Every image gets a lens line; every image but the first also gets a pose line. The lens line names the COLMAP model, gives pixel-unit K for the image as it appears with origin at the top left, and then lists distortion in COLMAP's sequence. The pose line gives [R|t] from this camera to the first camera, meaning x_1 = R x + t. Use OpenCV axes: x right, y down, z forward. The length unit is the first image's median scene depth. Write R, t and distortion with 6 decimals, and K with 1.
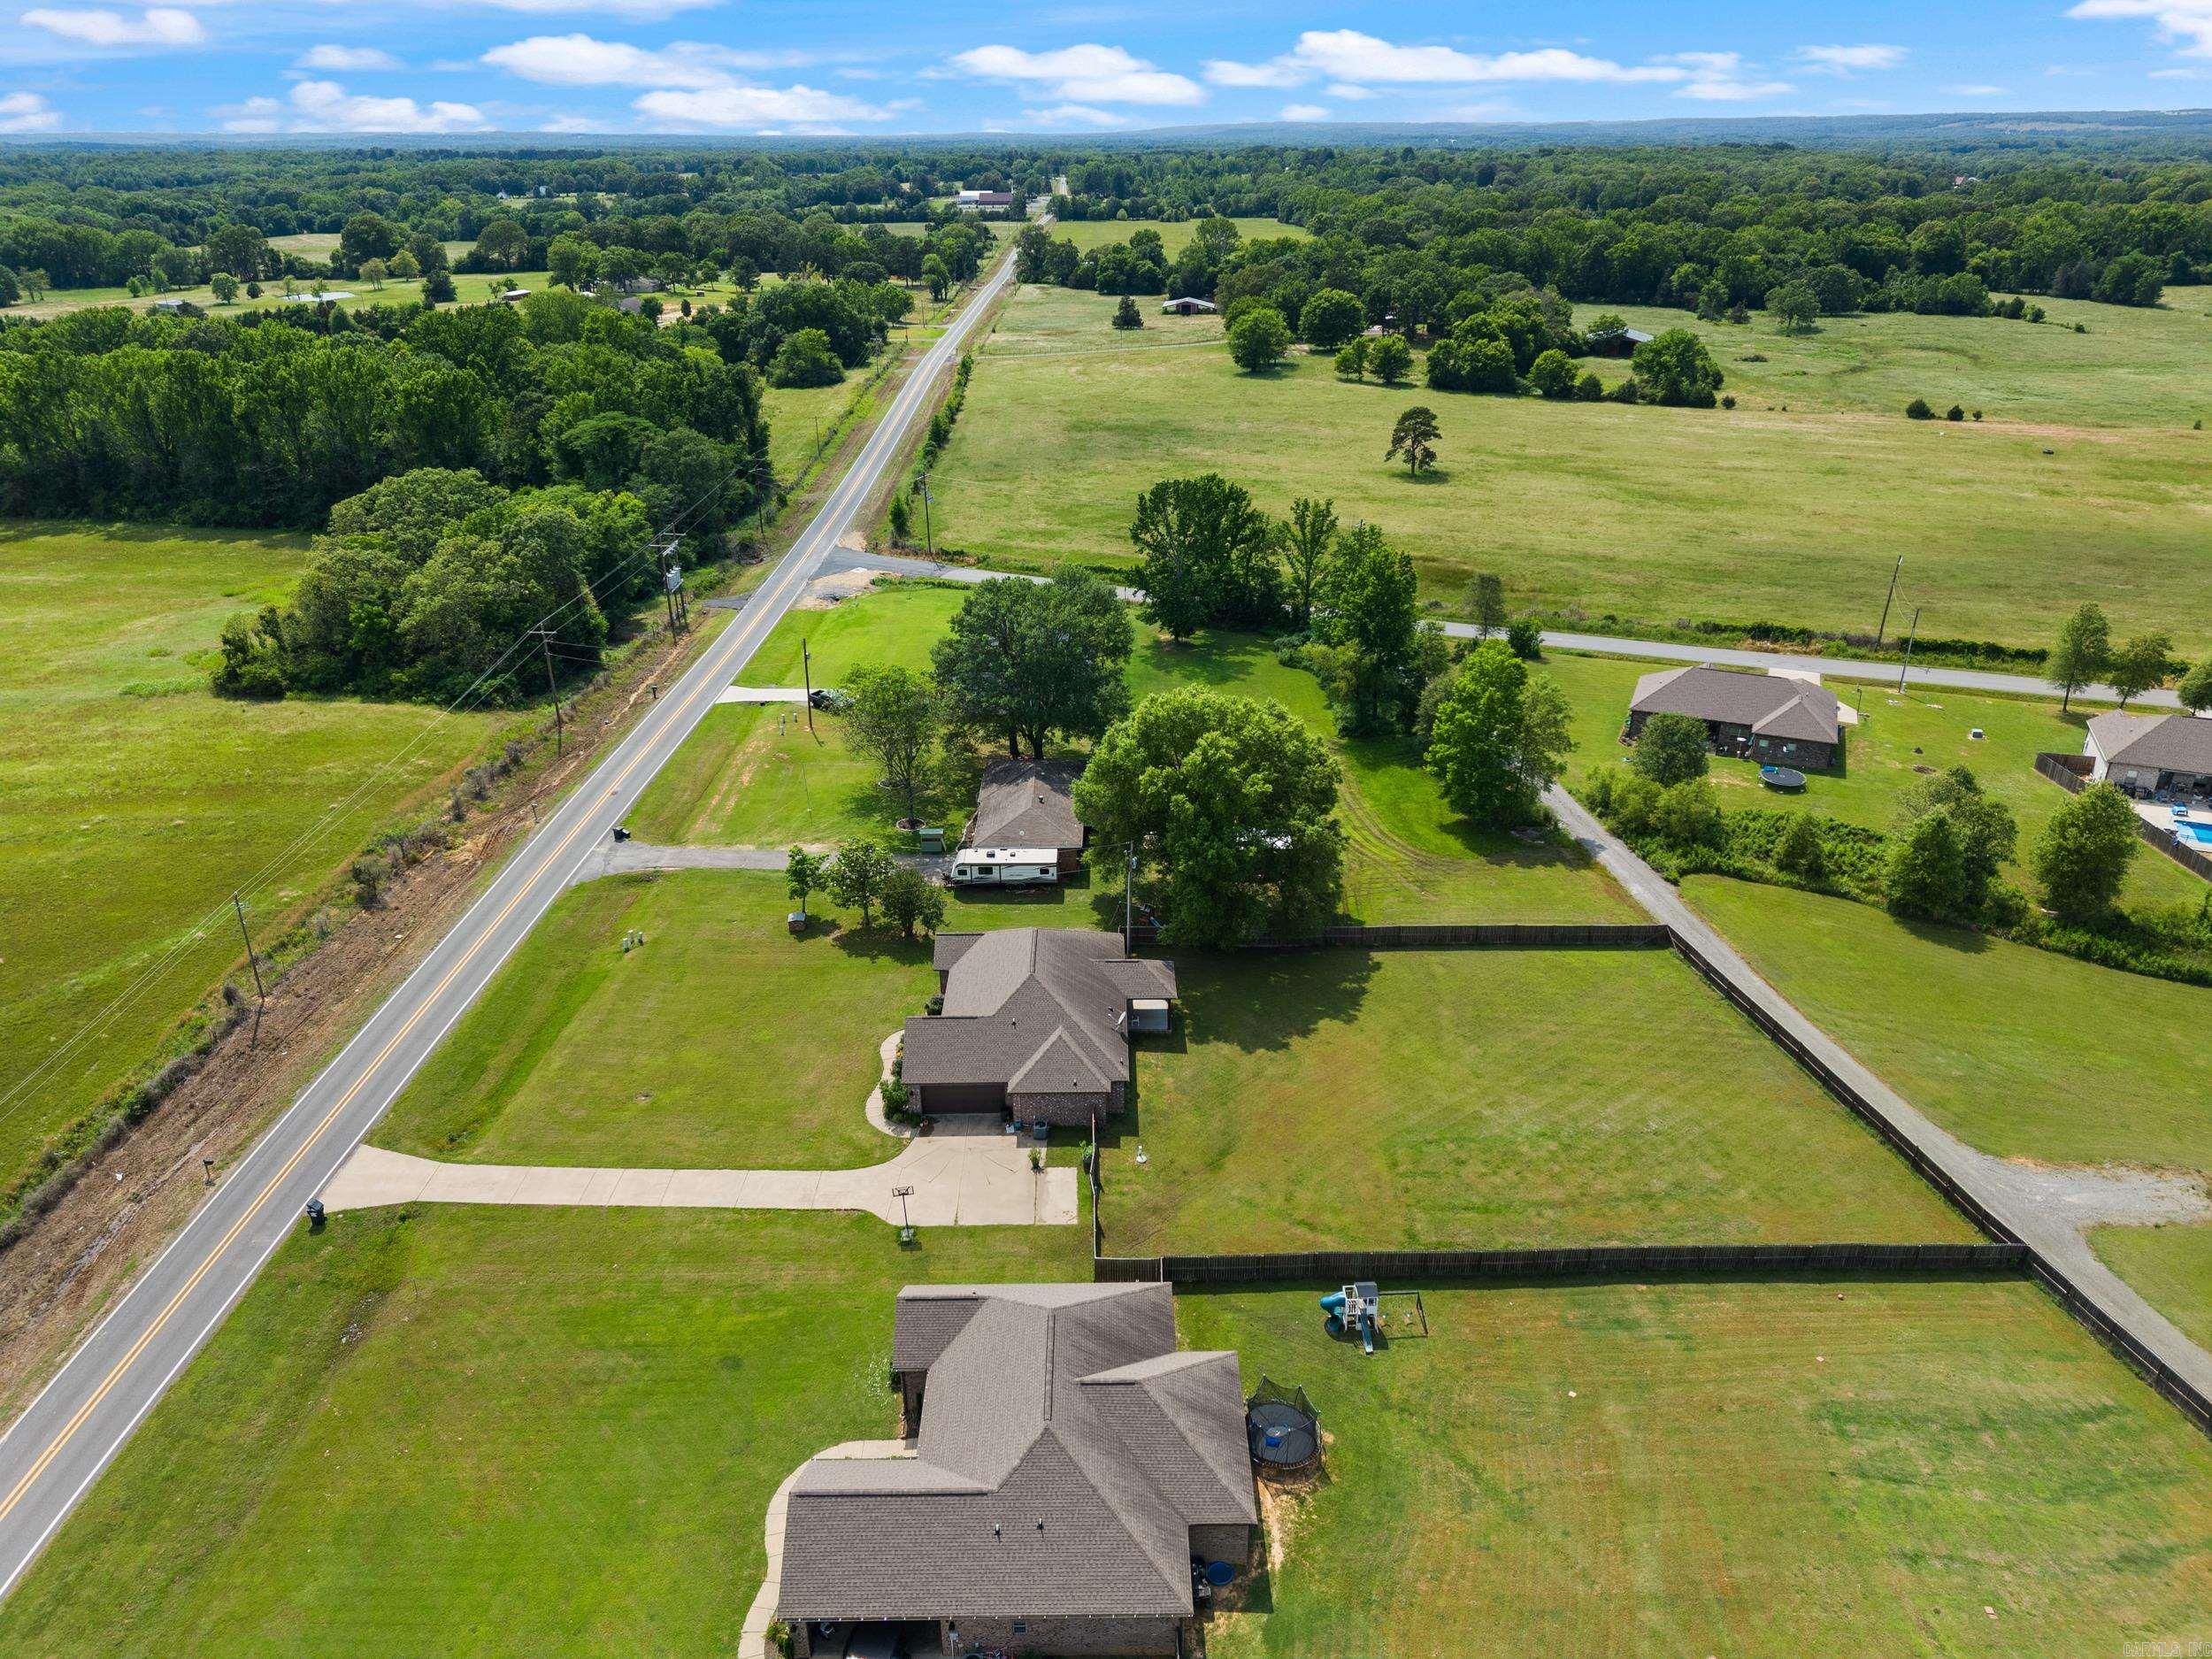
lens RADIAL K [[1469.4, 0, 1106.0], [0, 1469.4, 829.5], [0, 0, 1]] dist [0.055960, -0.055511]
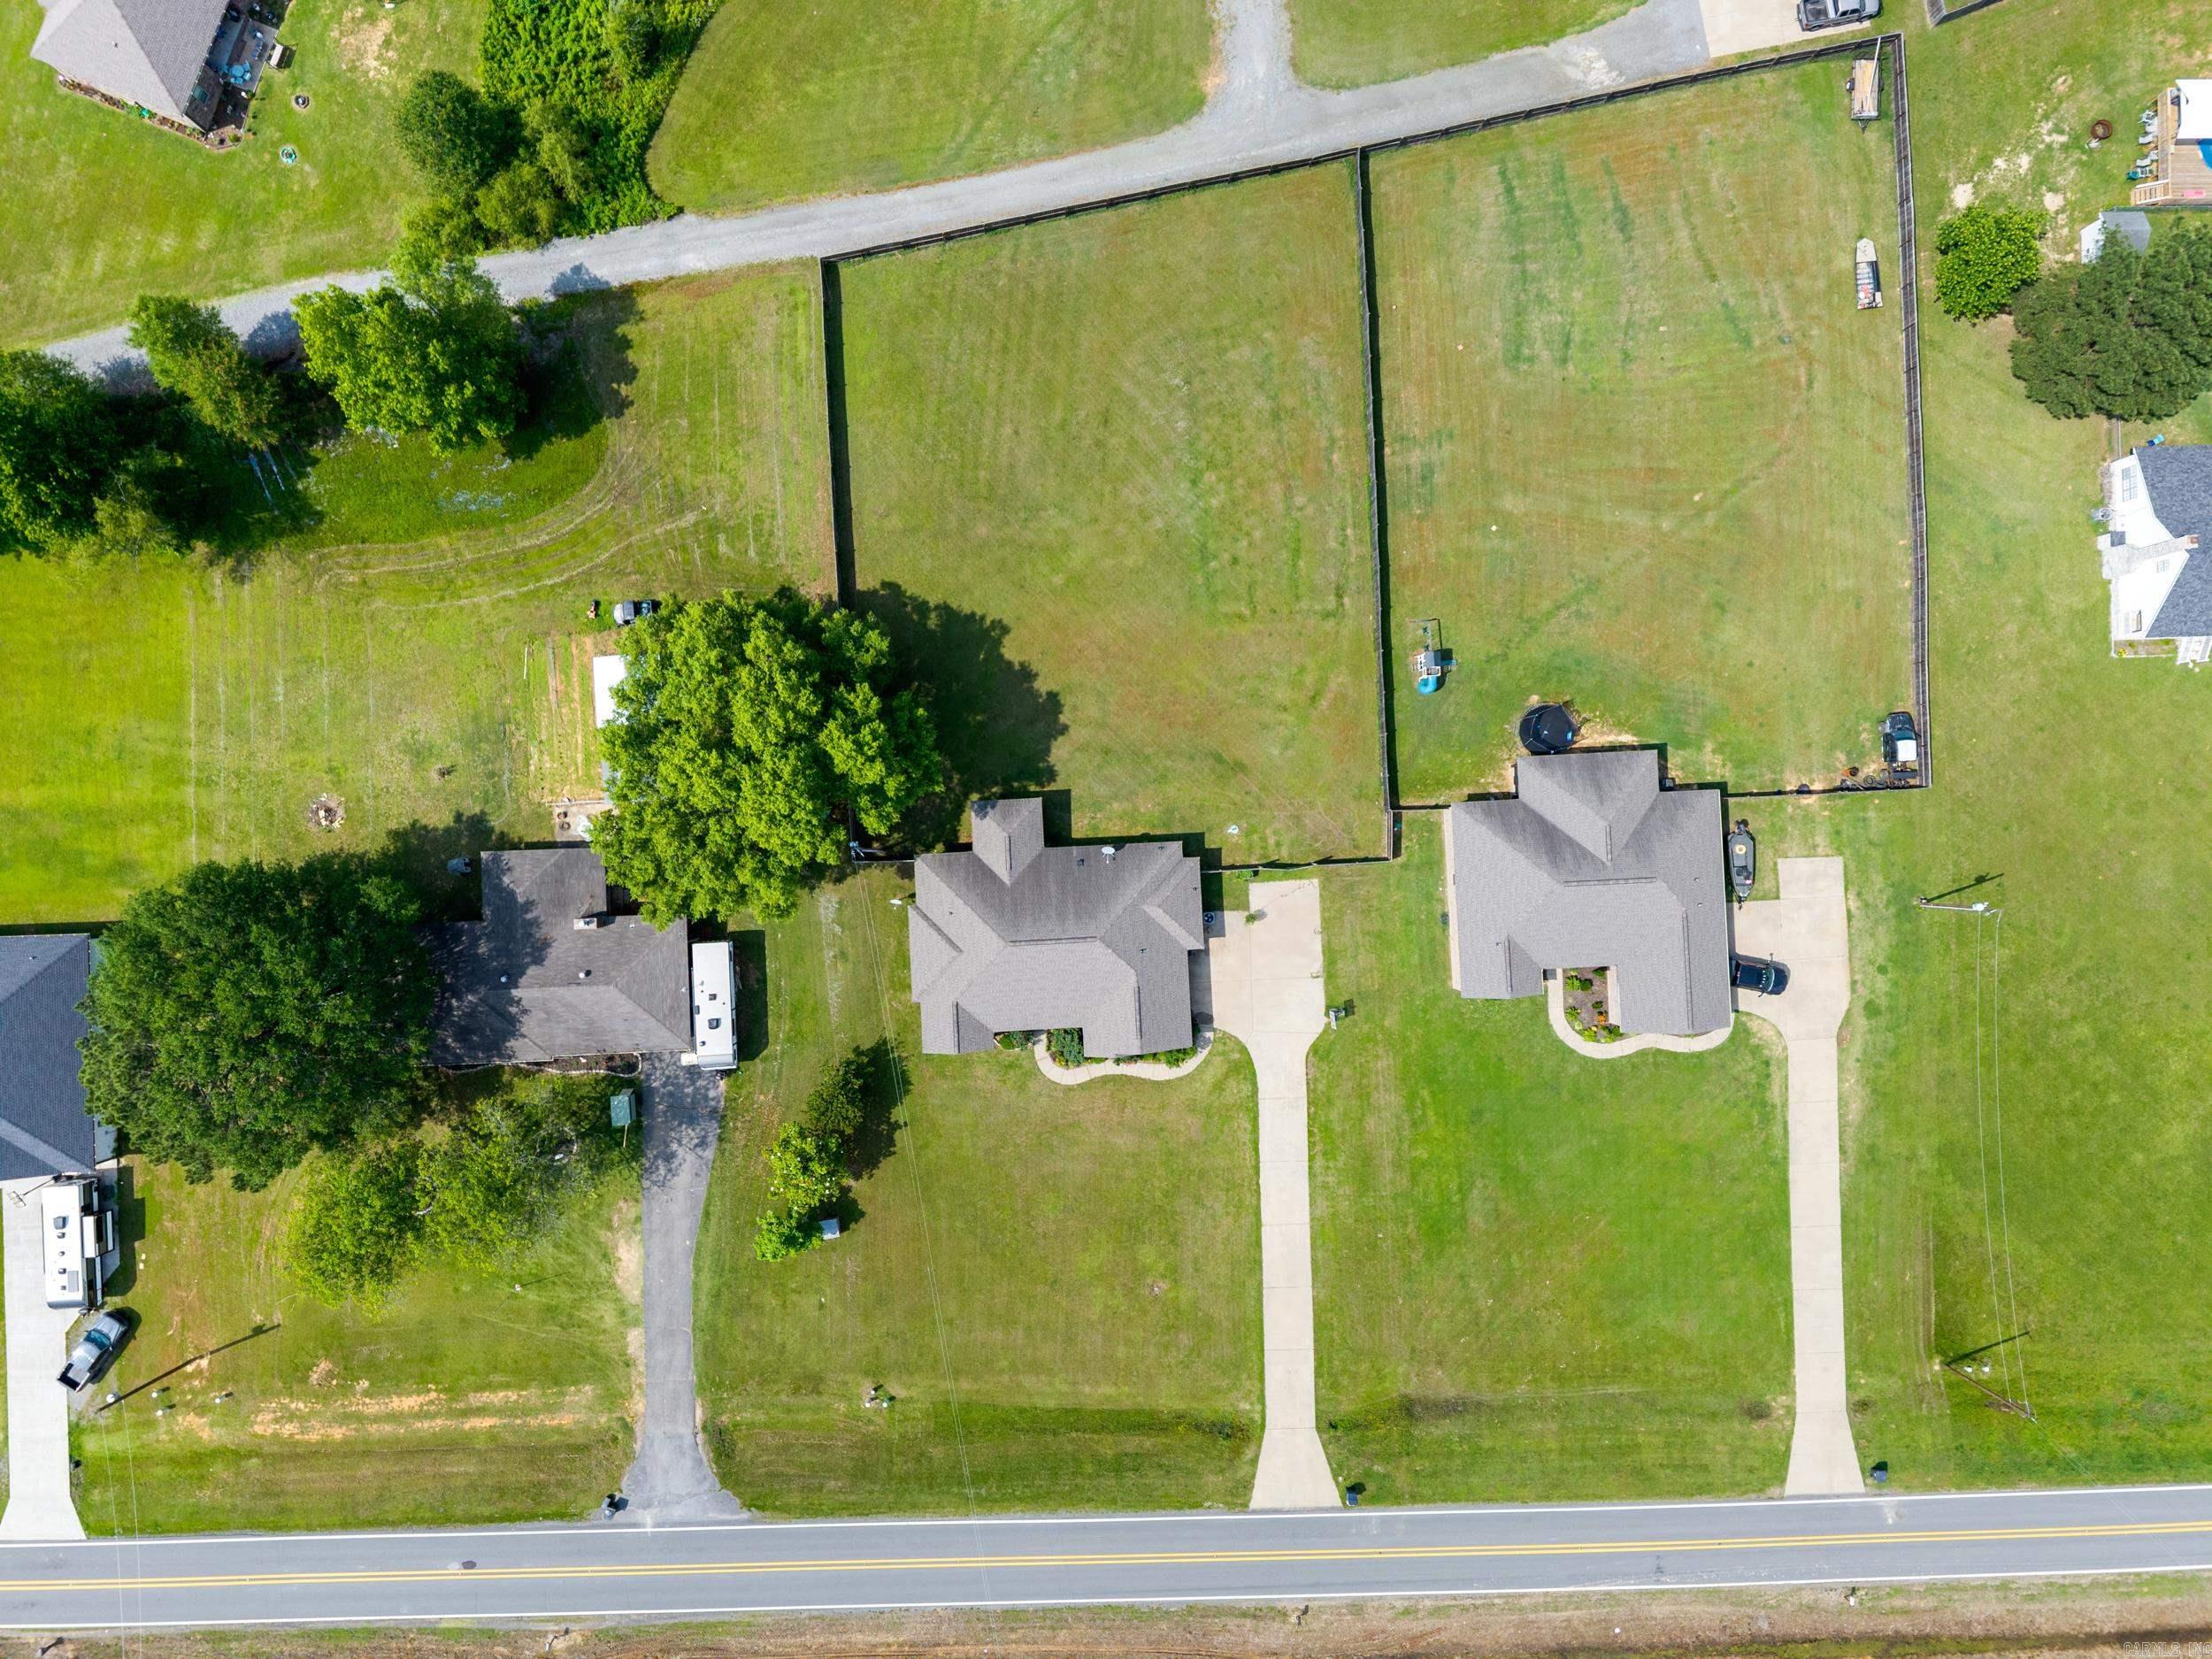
lens RADIAL K [[1469.5, 0, 1106.0], [0, 1469.5, 829.5], [0, 0, 1]] dist [0.038077, -0.041081]
pose [[-0.042793, -0.999011, 0.012109, 0.013276], [0.402170, -0.006130, 0.915545, -0.836301], [-0.914565, 0.044049, 0.402034, 0.592623]]
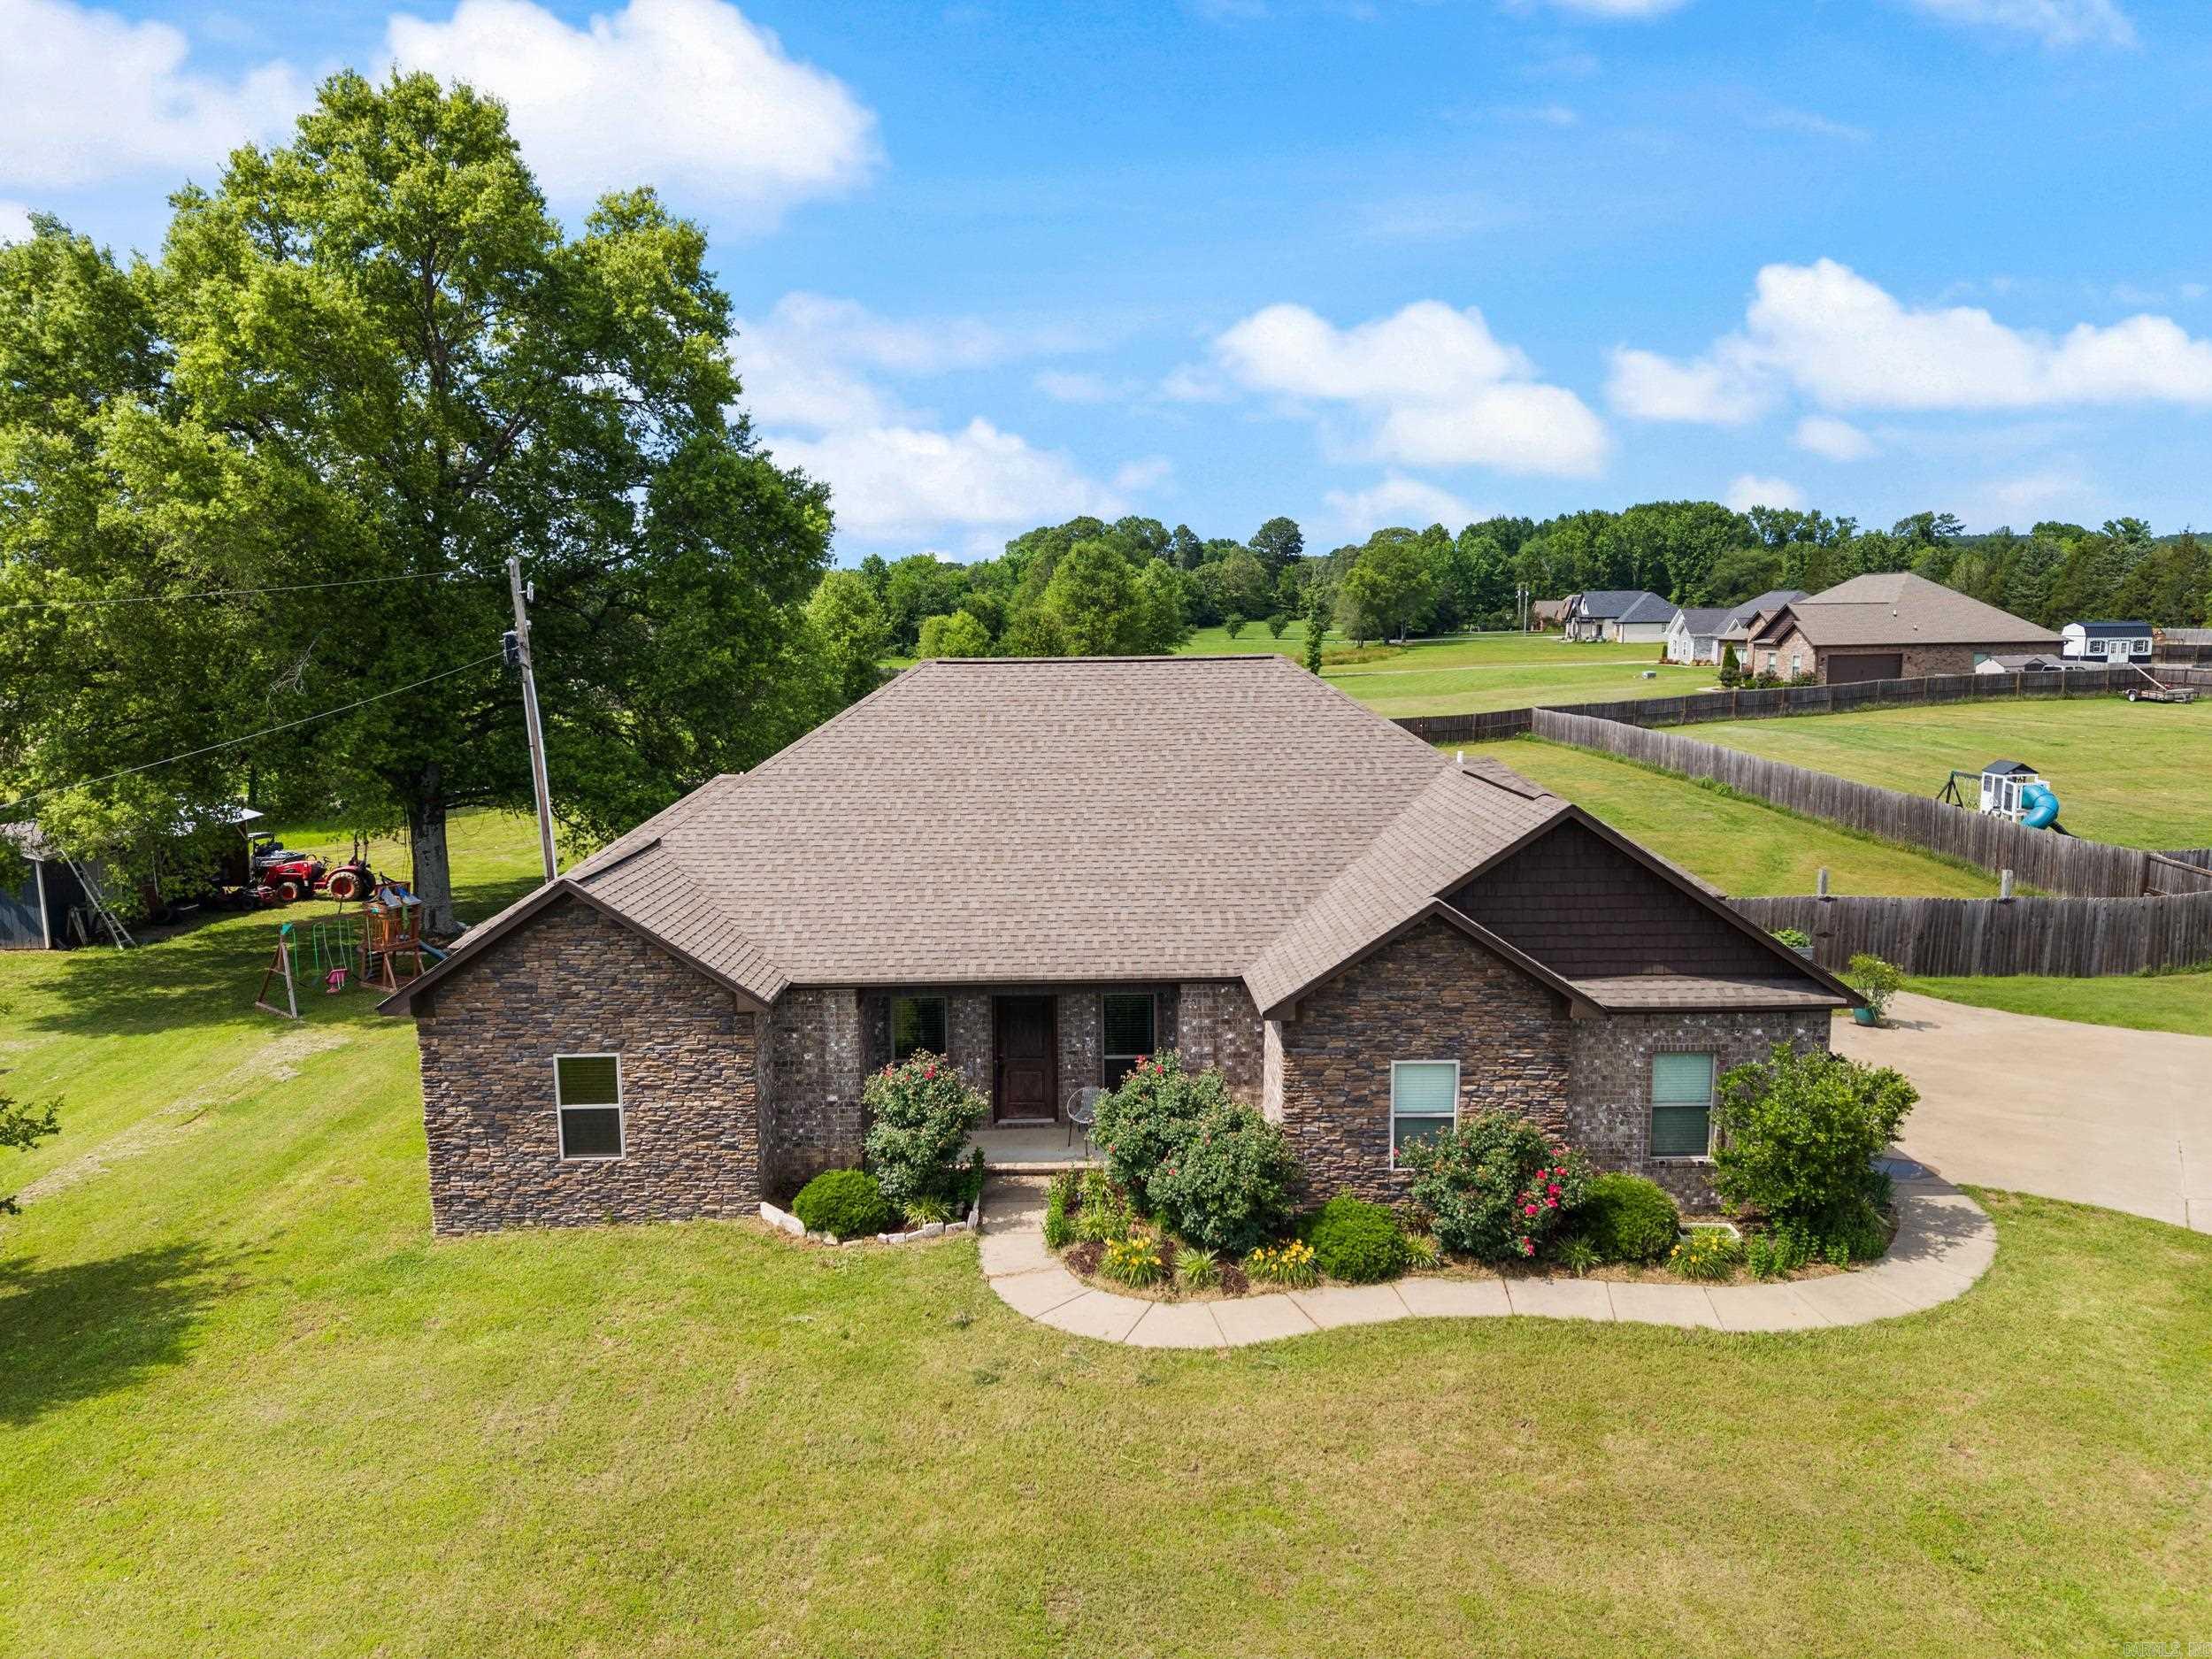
lens RADIAL K [[1465.8, 0, 1106.0], [0, 1465.8, 829.5], [0, 0, 1]] dist [0.050234, -0.060349]
pose [[-0.009340, -0.141705, 0.989865, -0.321018], [0.435996, 0.890280, 0.131563, 0.078890], [-0.899900, 0.432806, 0.053467, 1.040054]]
